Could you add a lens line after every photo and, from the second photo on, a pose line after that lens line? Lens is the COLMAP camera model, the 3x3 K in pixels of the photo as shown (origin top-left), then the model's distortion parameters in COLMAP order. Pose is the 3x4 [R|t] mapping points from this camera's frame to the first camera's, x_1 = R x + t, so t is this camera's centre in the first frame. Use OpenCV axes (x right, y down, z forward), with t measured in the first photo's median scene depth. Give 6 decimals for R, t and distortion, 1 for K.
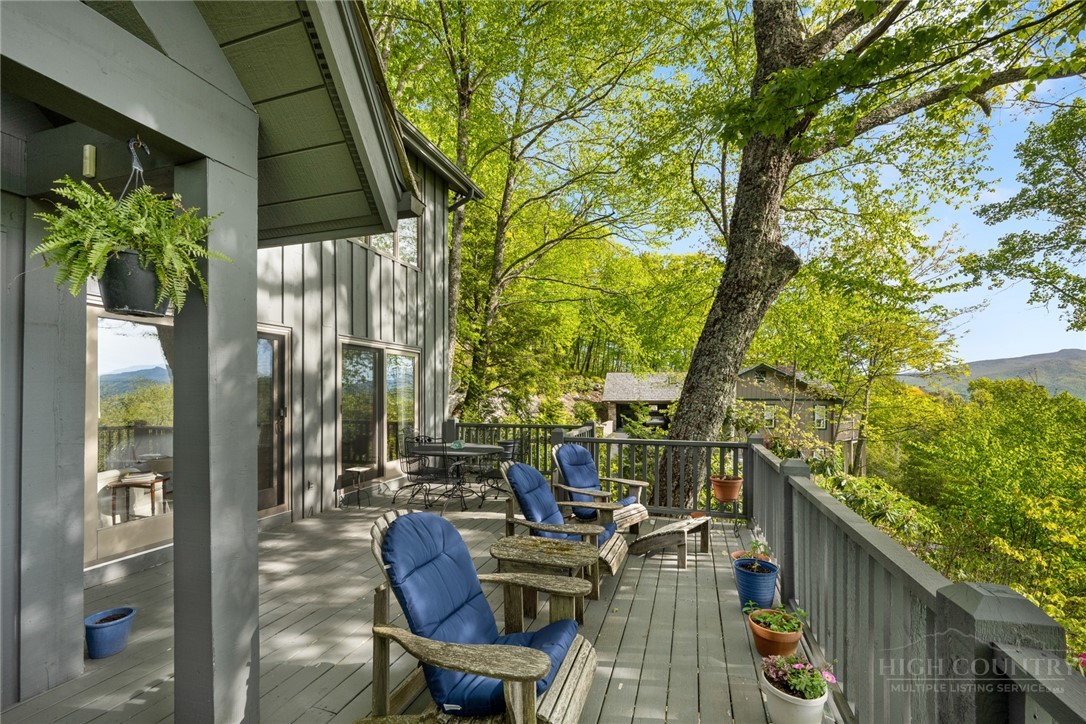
lens RADIAL K [[448.6, 0, 548.2], [0, 448.6, 393.5], [0, 0, 1]] dist [-0.002020, -0.000313]
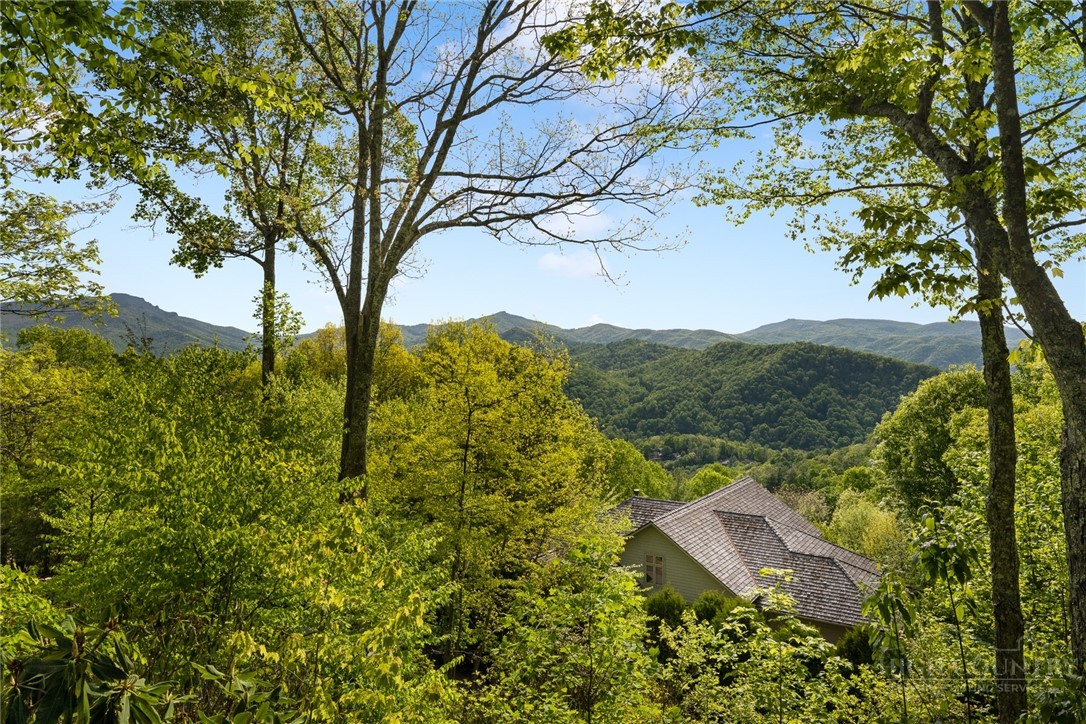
lens RADIAL K [[735.5, 0, 533.1], [0, 735.5, 302.6], [0, 0, 1]] dist [-0.002793, -0.000304]
pose [[0.185905, 0.062673, 0.980567, 0.079786], [-0.001934, 0.997985, -0.063420, 0.000102], [-0.982566, 0.009893, 0.185651, 0.192984]]
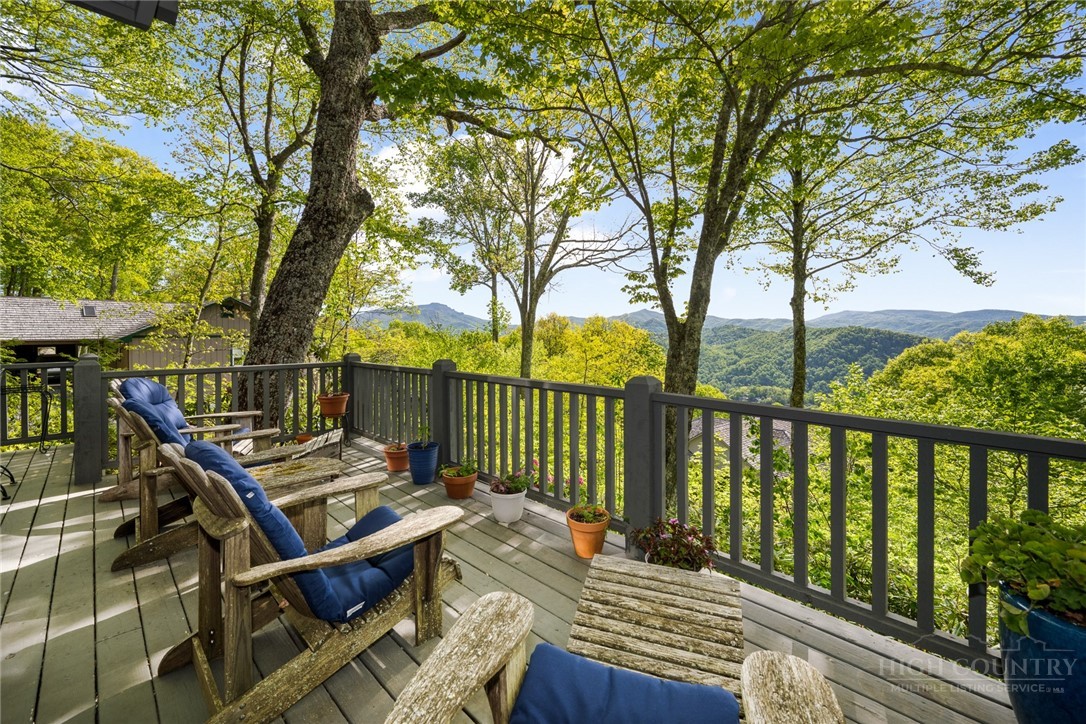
lens RADIAL K [[443.6, 0, 546.7], [0, 443.6, 349.0], [0, 0, 1]] dist [0.001166, -0.000006]
pose [[0.442396, -0.034025, 0.896174, -0.077979], [0.001250, 0.999302, 0.037323, 0.010115], [-0.896819, -0.015391, 0.442130, 0.020314]]
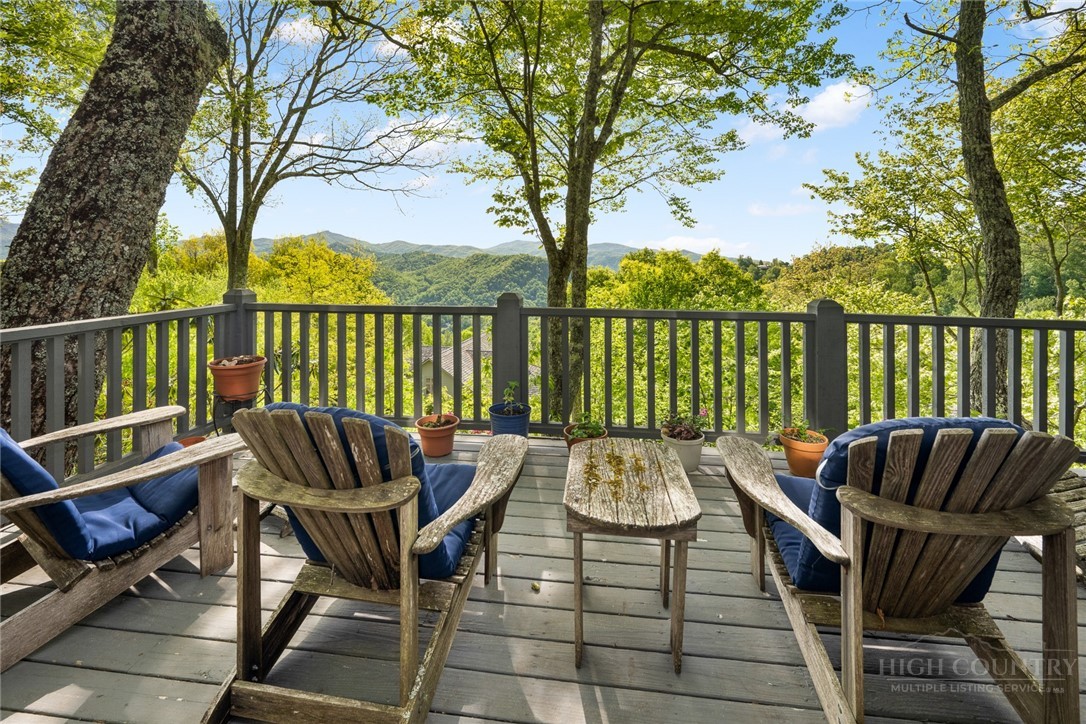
lens RADIAL K [[474.6, 0, 542.0], [0, 474.6, 265.9], [0, 0, 1]] dist [-0.000316, 0.000126]
pose [[-0.197367, -0.015373, 0.980209, -0.081574], [-0.007369, 0.999872, 0.014198, 0.010729], [-0.980302, -0.004421, -0.197455, 0.173111]]
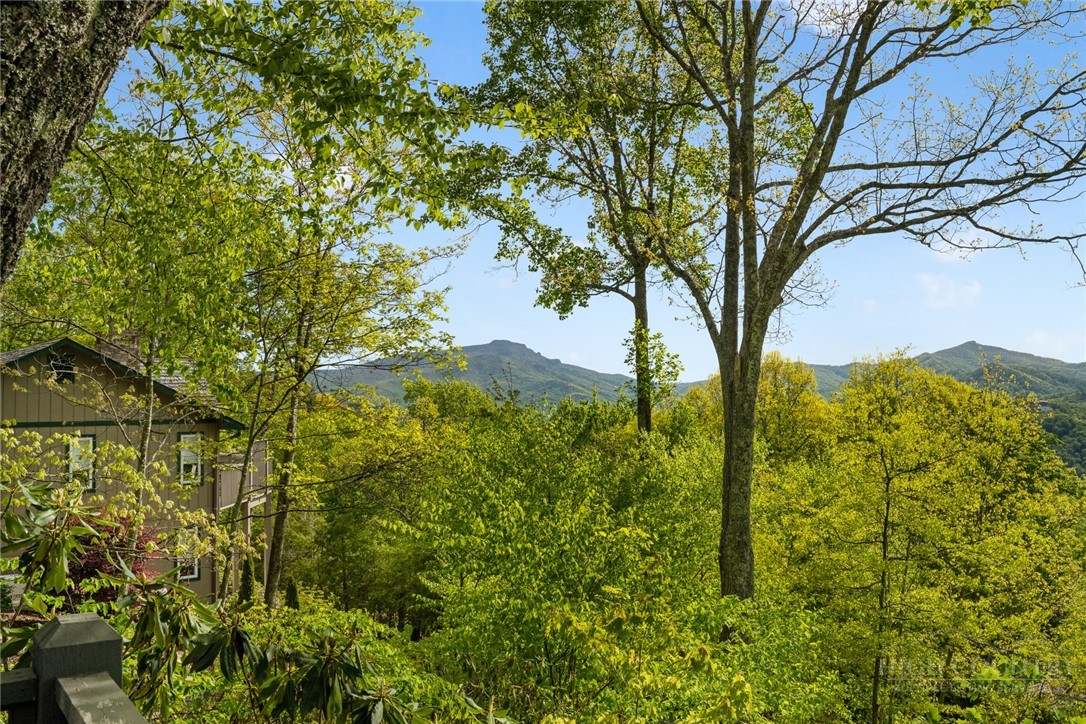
lens RADIAL K [[949.6, 0, 561.4], [0, 949.6, 359.0], [0, 0, 1]] dist [0.004604, 0.001211]
pose [[0.596976, 0.026799, 0.801812, 0.066080], [0.015660, 0.998862, -0.045044, 0.001062], [-0.802107, 0.039447, 0.595877, 0.148801]]
